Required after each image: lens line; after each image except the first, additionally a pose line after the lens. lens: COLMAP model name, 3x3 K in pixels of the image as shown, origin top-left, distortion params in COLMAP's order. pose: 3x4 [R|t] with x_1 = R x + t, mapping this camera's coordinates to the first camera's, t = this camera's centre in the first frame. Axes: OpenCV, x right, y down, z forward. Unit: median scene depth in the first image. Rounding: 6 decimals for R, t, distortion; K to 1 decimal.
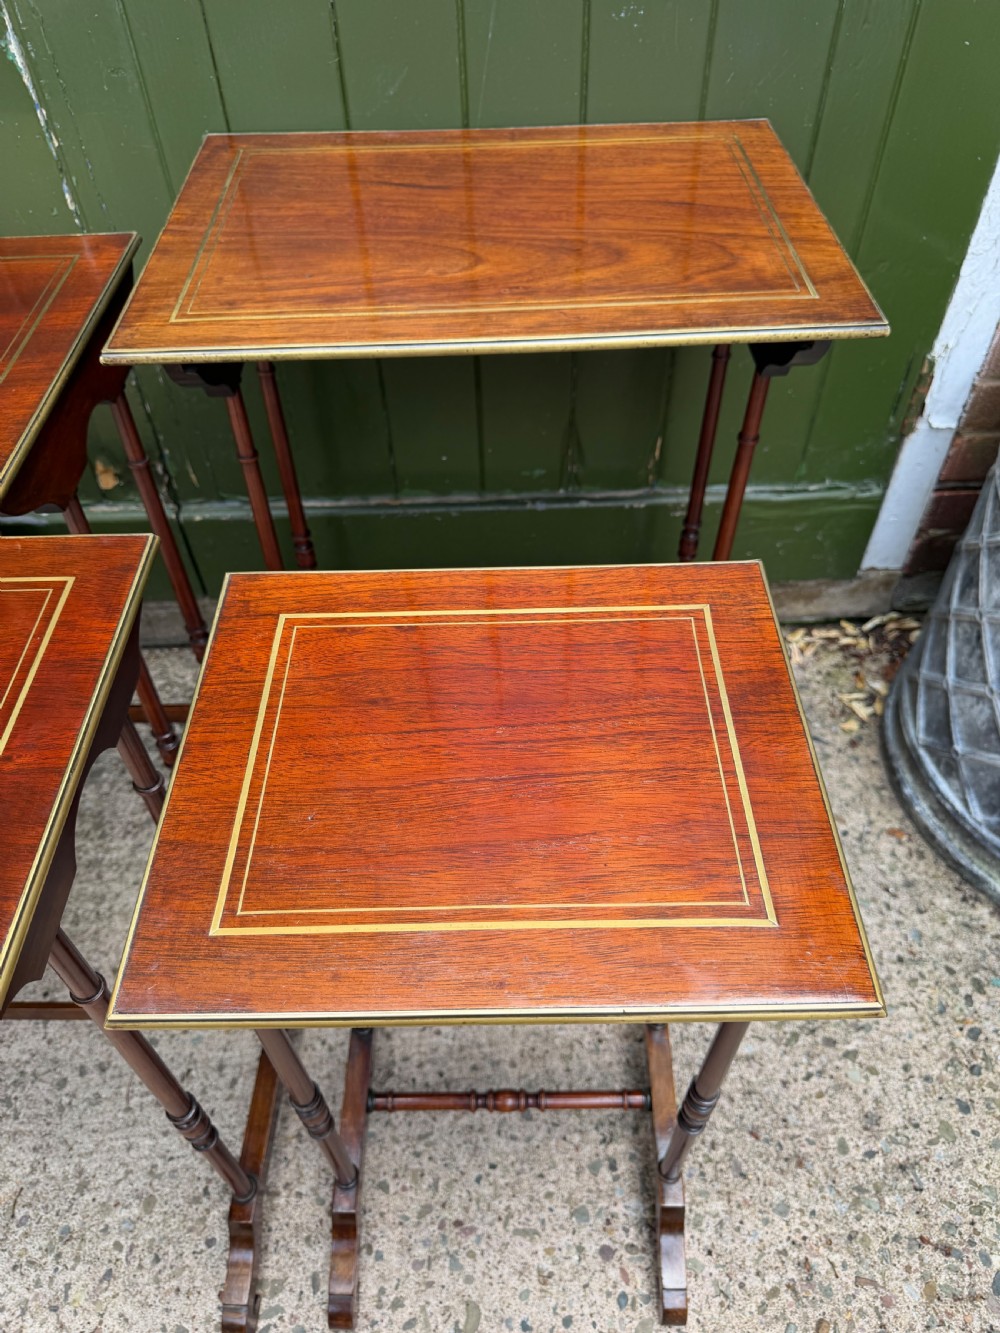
lens RADIAL K [[962.8, 0, 500.4], [0, 962.8, 667.2], [0, 0, 1]] dist [-0.009250, -0.000936]
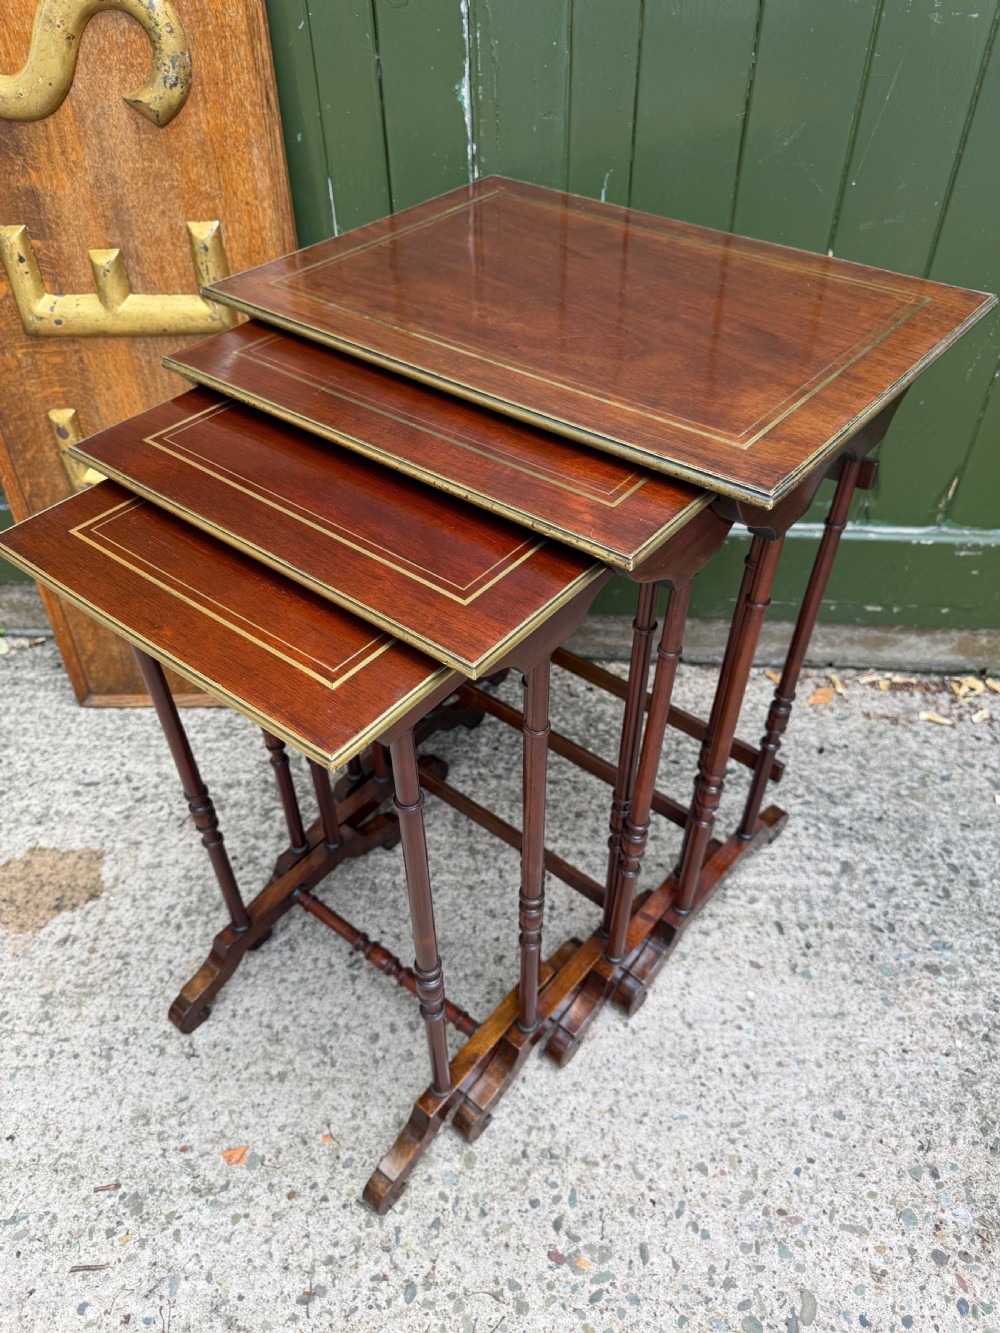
lens RADIAL K [[960.8, 0, 500.1], [0, 960.8, 661.5], [0, 0, 1]] dist [-0.002586, -0.005352]
pose [[0.994410, 0.076934, -0.072321, -0.304293], [-0.083968, 0.991451, -0.099870, 0.135107], [0.064020, 0.105384, 0.992369, -0.066904]]
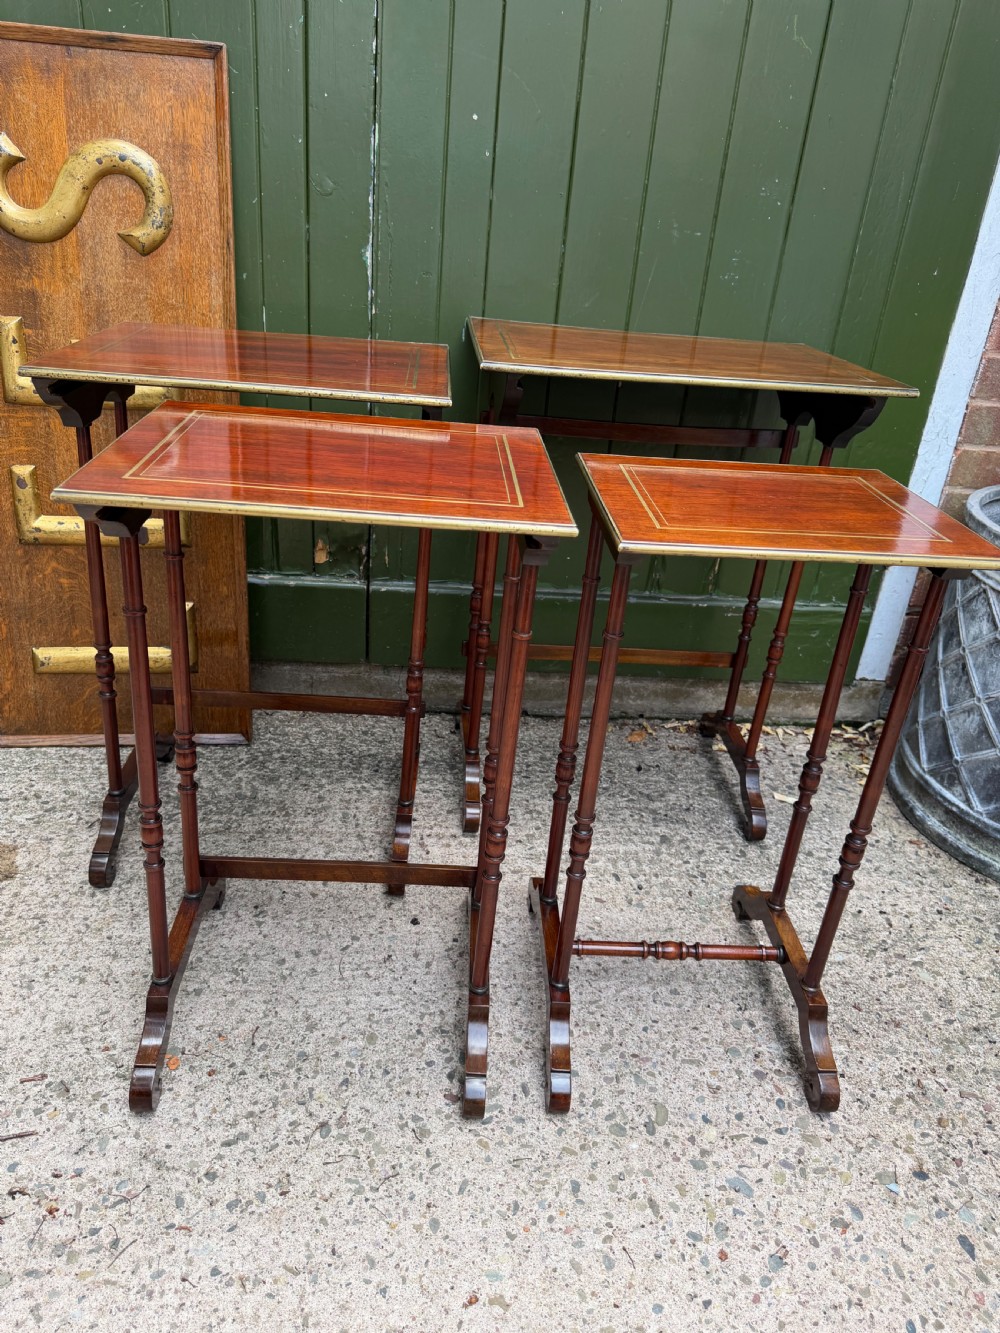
lens RADIAL K [[937.7, 0, 498.9], [0, 937.7, 662.6], [0, 0, 1]] dist [0.133669, -0.276553]
pose [[0.993307, 0.071327, 0.090854, -0.353933], [-0.032265, 0.926590, -0.374686, 0.570407], [-0.110910, 0.369247, 0.922690, -0.262514]]
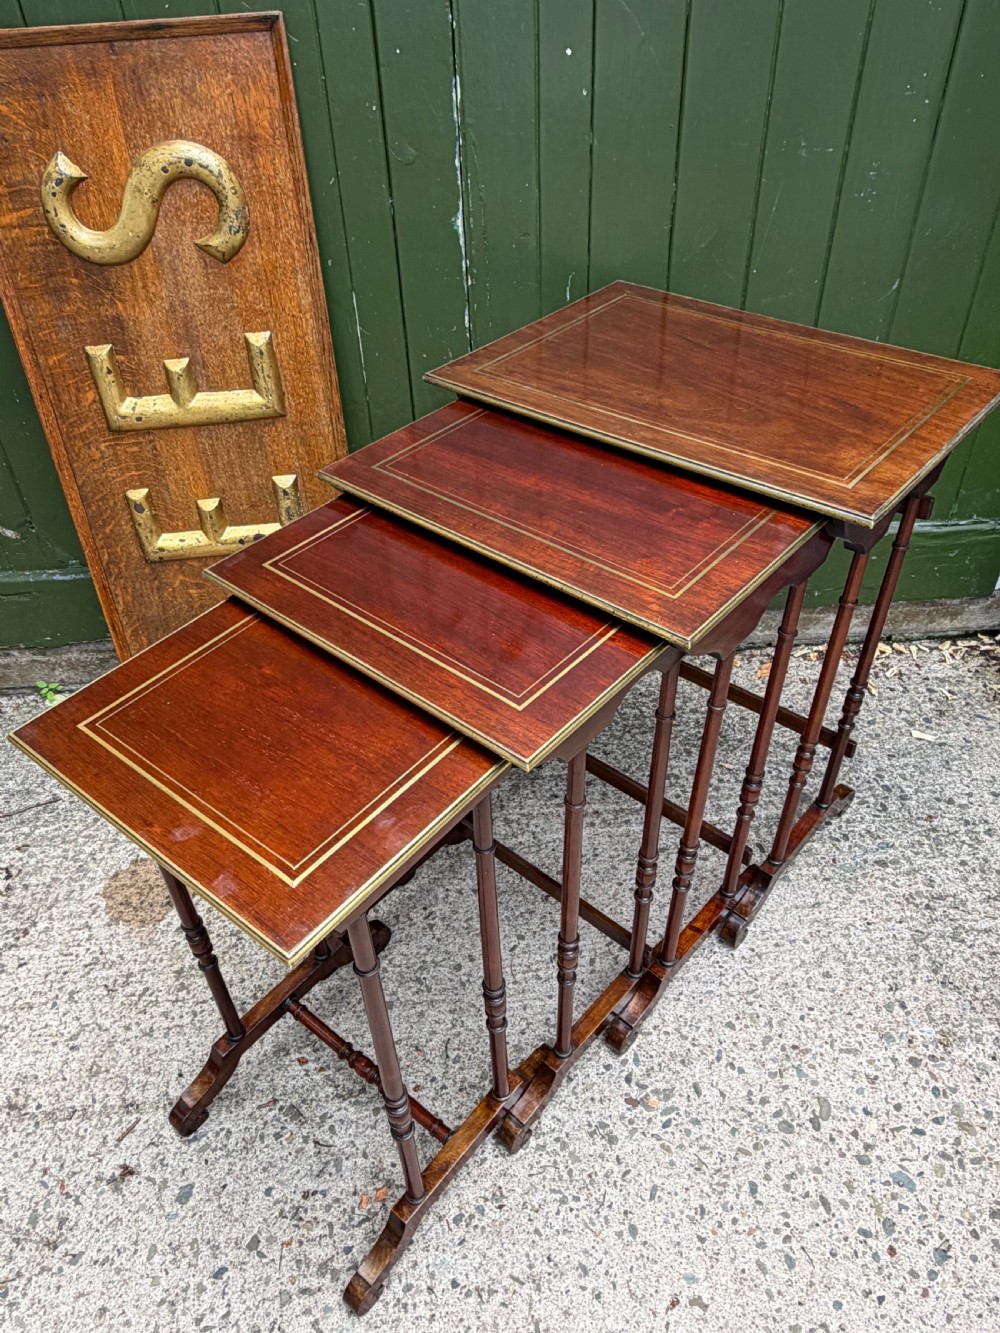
lens RADIAL K [[955.2, 0, 498.2], [0, 955.2, 662.3], [0, 0, 1]] dist [-0.003183, 0.003035]
pose [[0.999625, -0.025050, 0.011098, -0.444386], [0.026414, 0.988701, -0.147553, 0.240778], [-0.007276, 0.147790, 0.988992, -0.354068]]
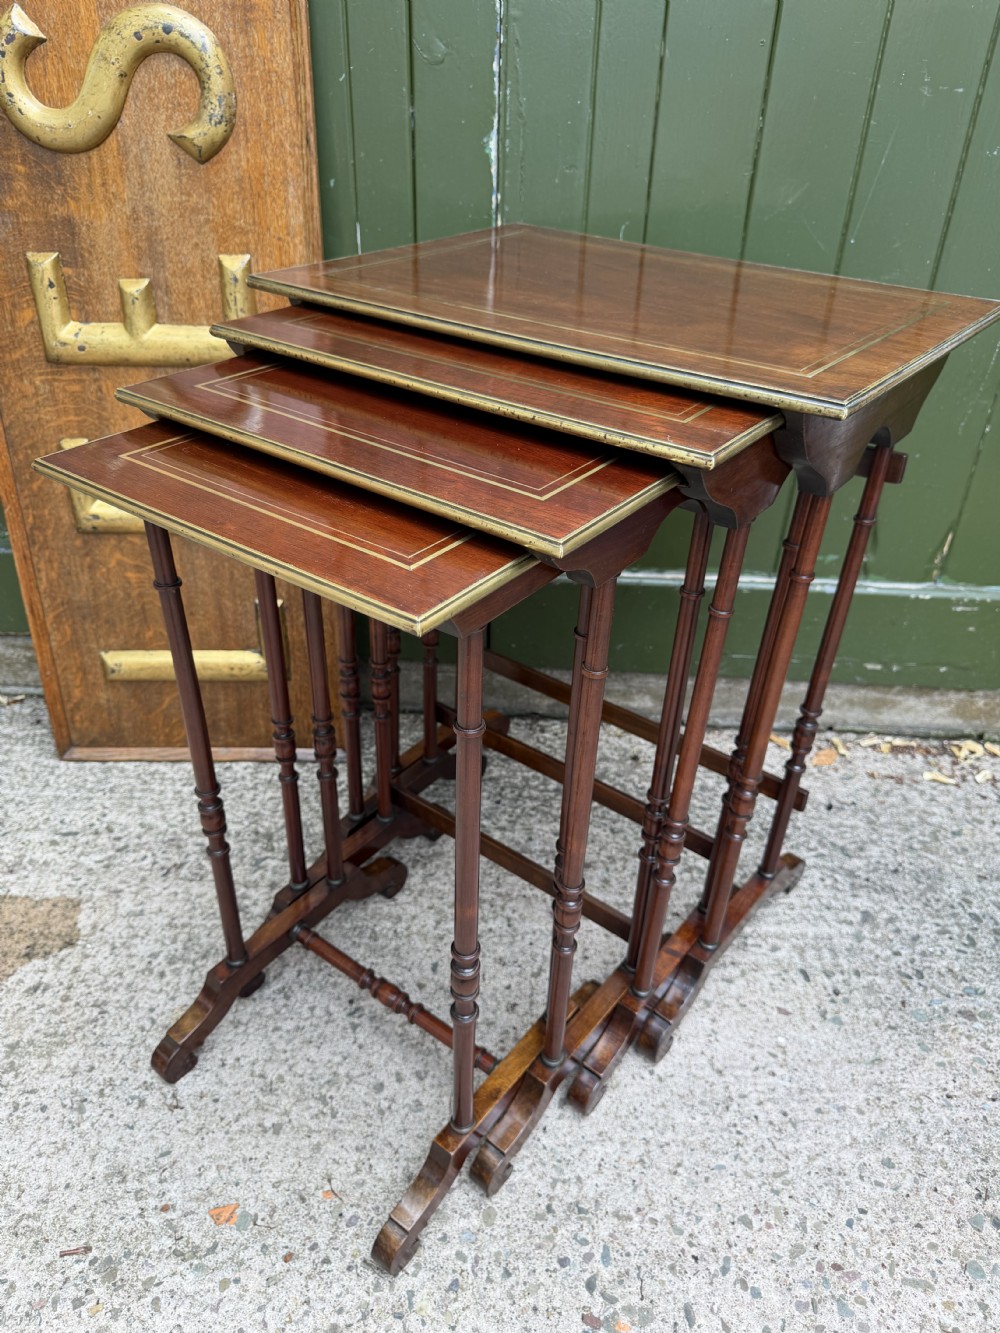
lens RADIAL K [[961.0, 0, 499.6], [0, 961.0, 671.6], [0, 0, 1]] dist [-0.007664, -0.000429]
pose [[0.996054, 0.081349, -0.035493, -0.369717], [-0.087731, 0.962977, -0.254907, 0.295280], [0.013442, 0.257015, 0.966314, -0.015916]]
